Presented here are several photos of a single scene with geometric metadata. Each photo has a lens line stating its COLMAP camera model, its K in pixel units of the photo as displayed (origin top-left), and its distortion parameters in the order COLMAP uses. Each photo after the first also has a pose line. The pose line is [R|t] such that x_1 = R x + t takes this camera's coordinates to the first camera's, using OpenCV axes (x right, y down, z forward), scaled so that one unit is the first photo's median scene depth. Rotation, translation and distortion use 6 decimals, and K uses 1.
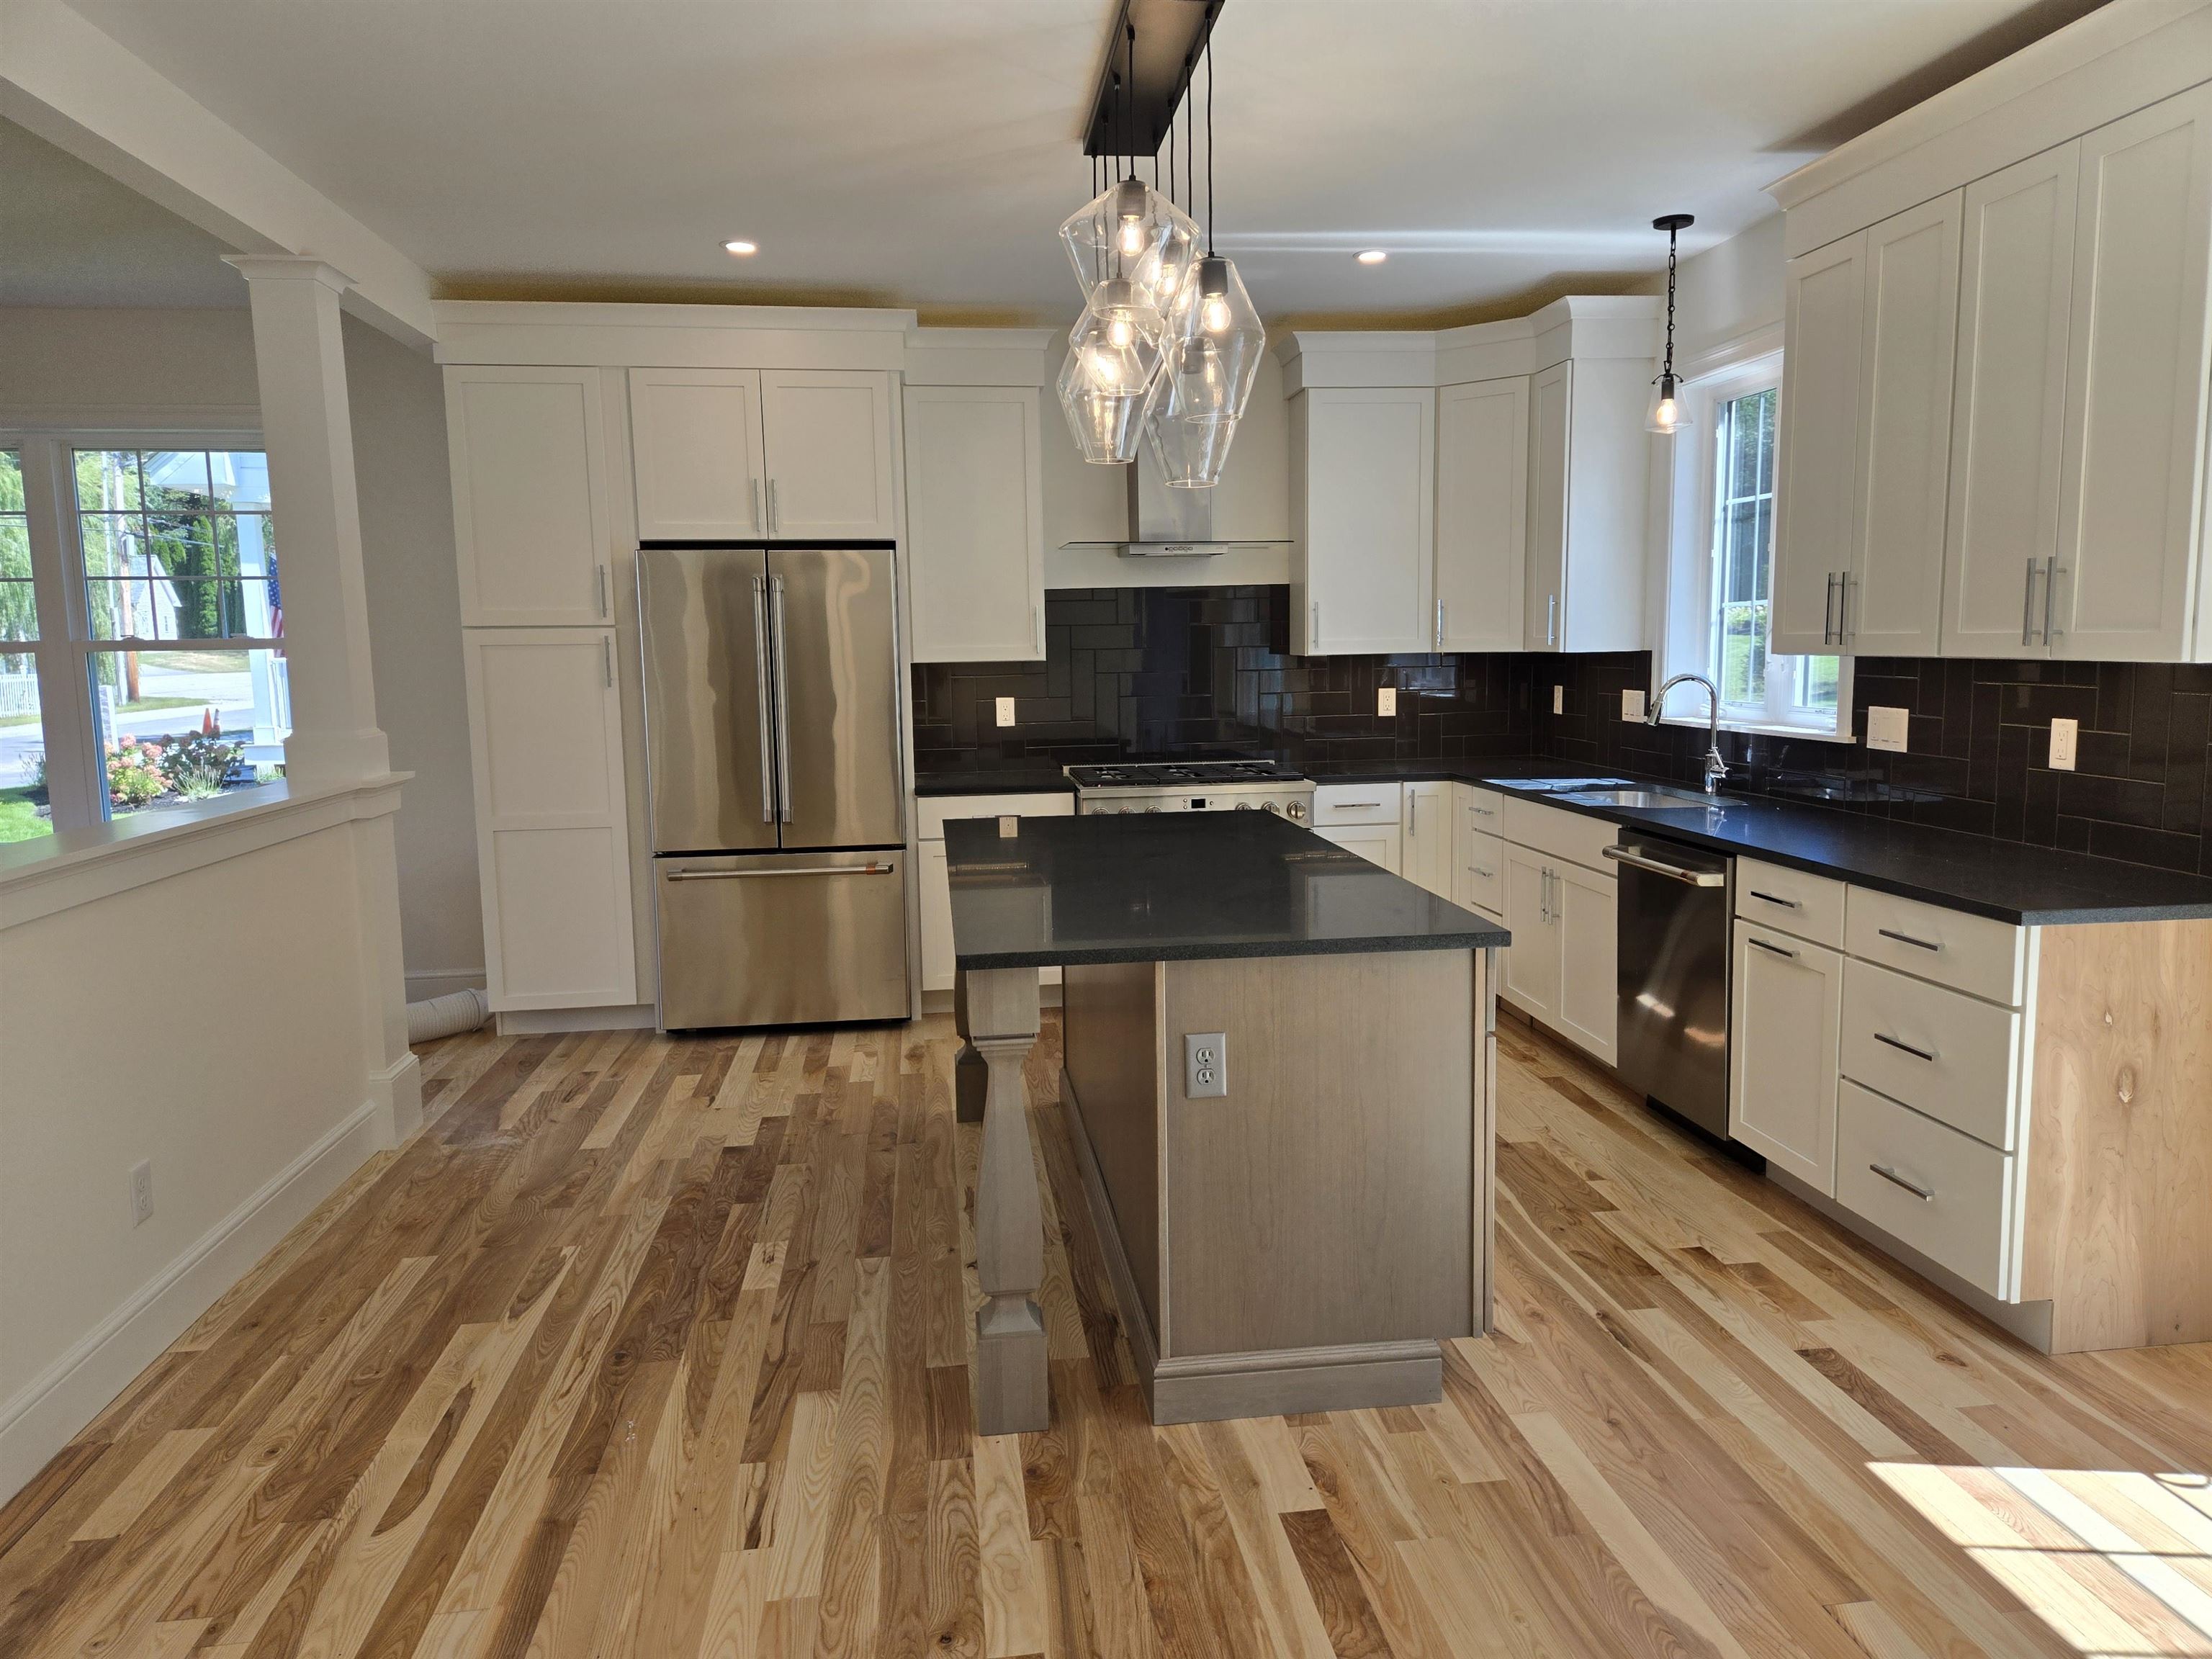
lens RADIAL K [[1475.1, 0, 1117.0], [0, 1475.1, 818.5], [0, 0, 1]] dist [0.078480, -0.062878]
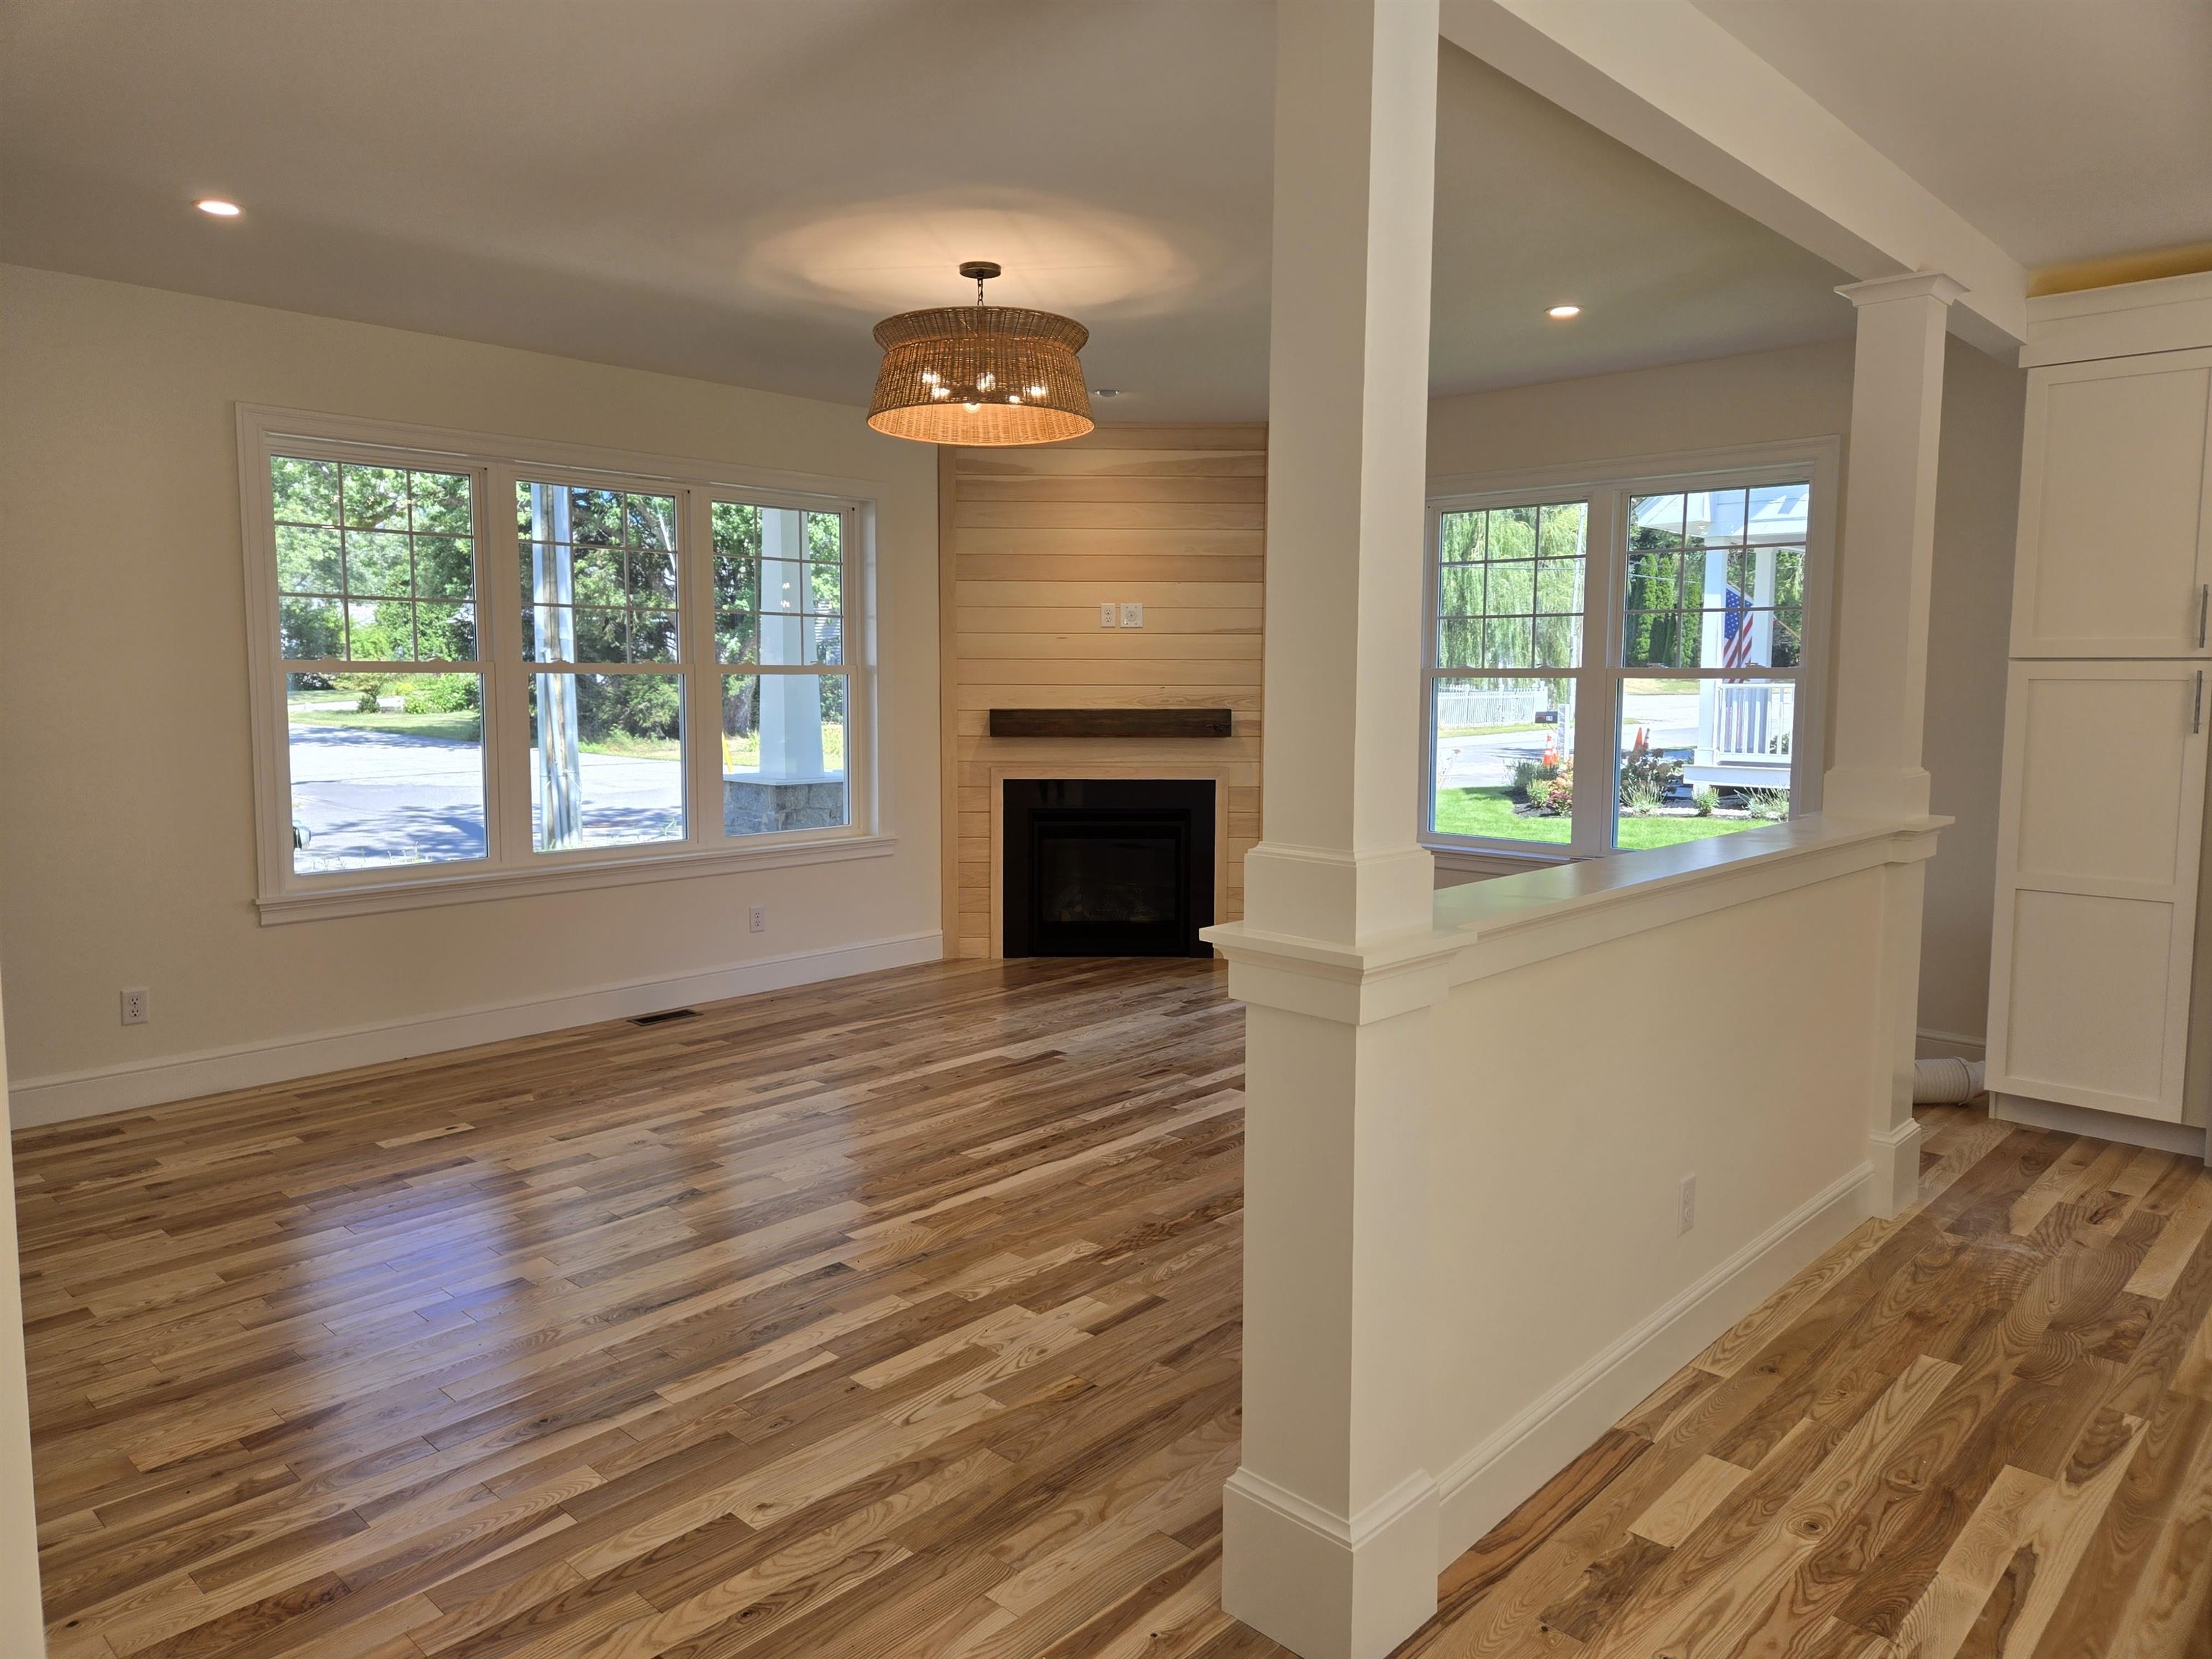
lens RADIAL K [[1475.1, 0, 1074.1], [0, 1475.1, 801.5], [0, 0, 1]] dist [0.078480, -0.062878]
pose [[0.623378, 0.088961, -0.776843, -0.097596], [-0.111083, 0.993506, 0.024633, -0.003413], [0.773990, 0.070938, 0.629212, 0.006809]]
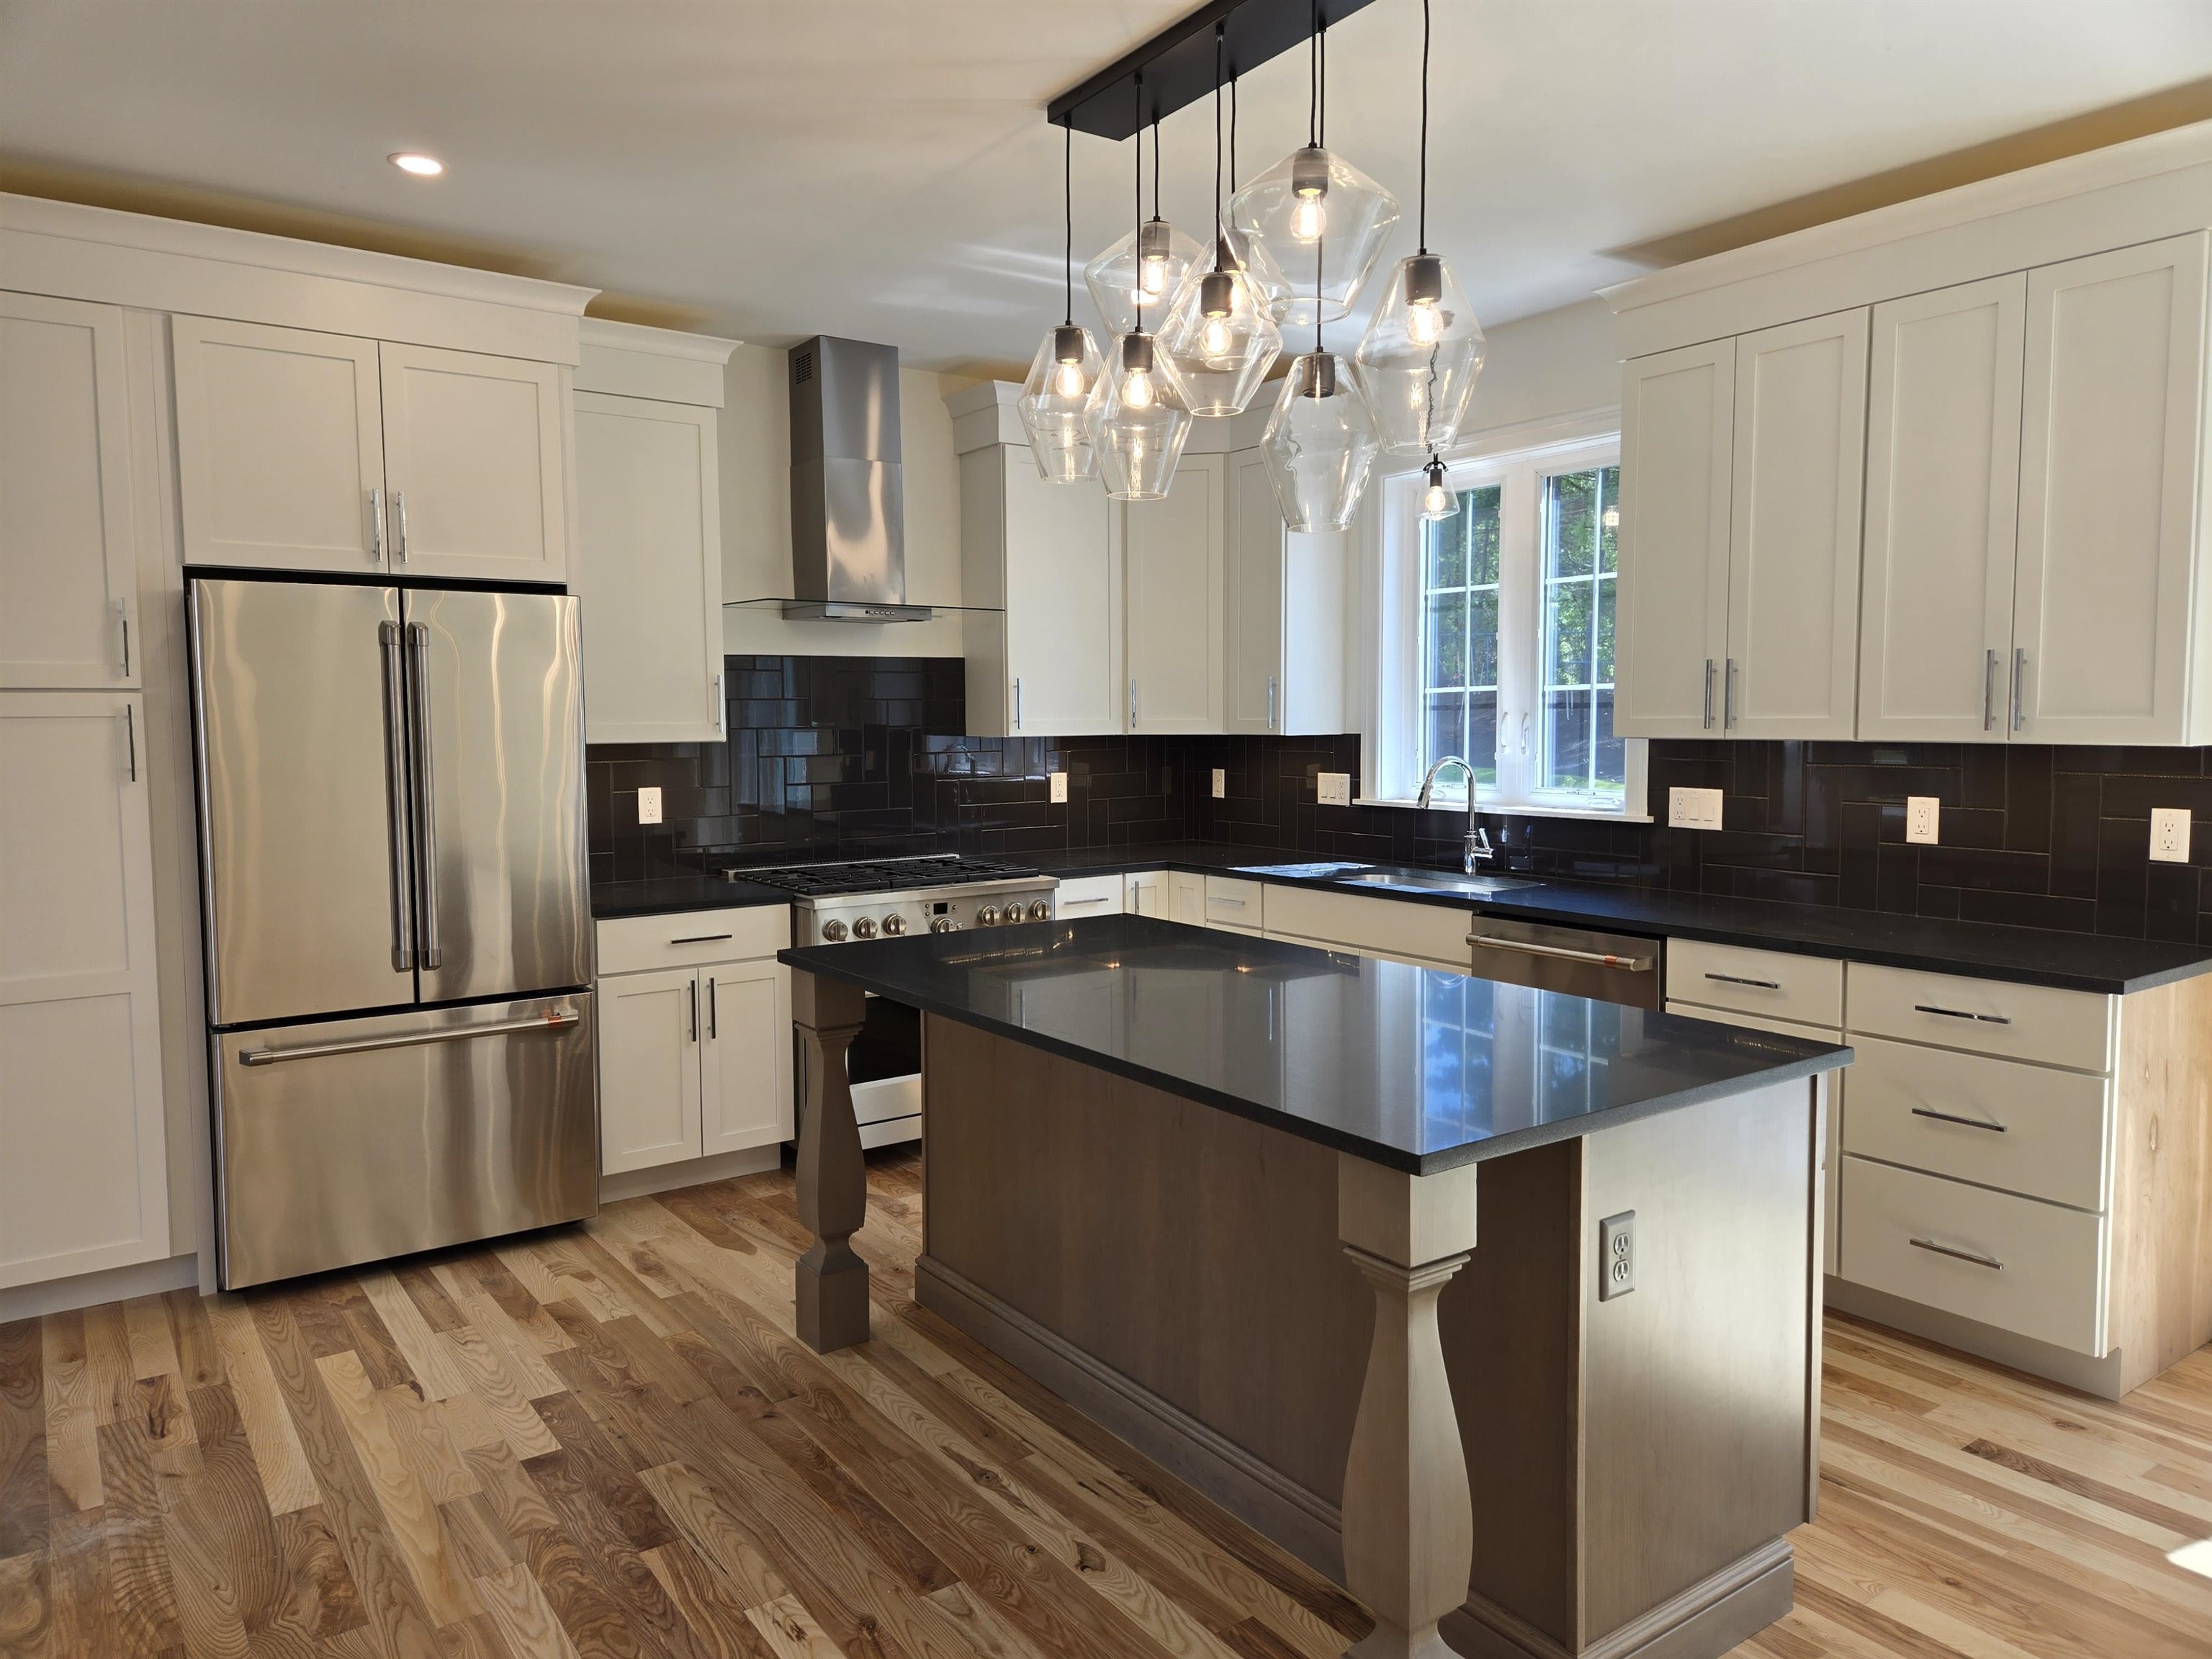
lens RADIAL K [[1475.1, 0, 1085.9], [0, 1475.1, 815.2], [0, 0, 1]] dist [0.078480, -0.062878]
pose [[0.884570, -0.021886, 0.465894, -0.349546], [0.048923, 0.997742, -0.046018, -0.026742], [-0.463835, 0.063499, 0.883643, 0.263960]]
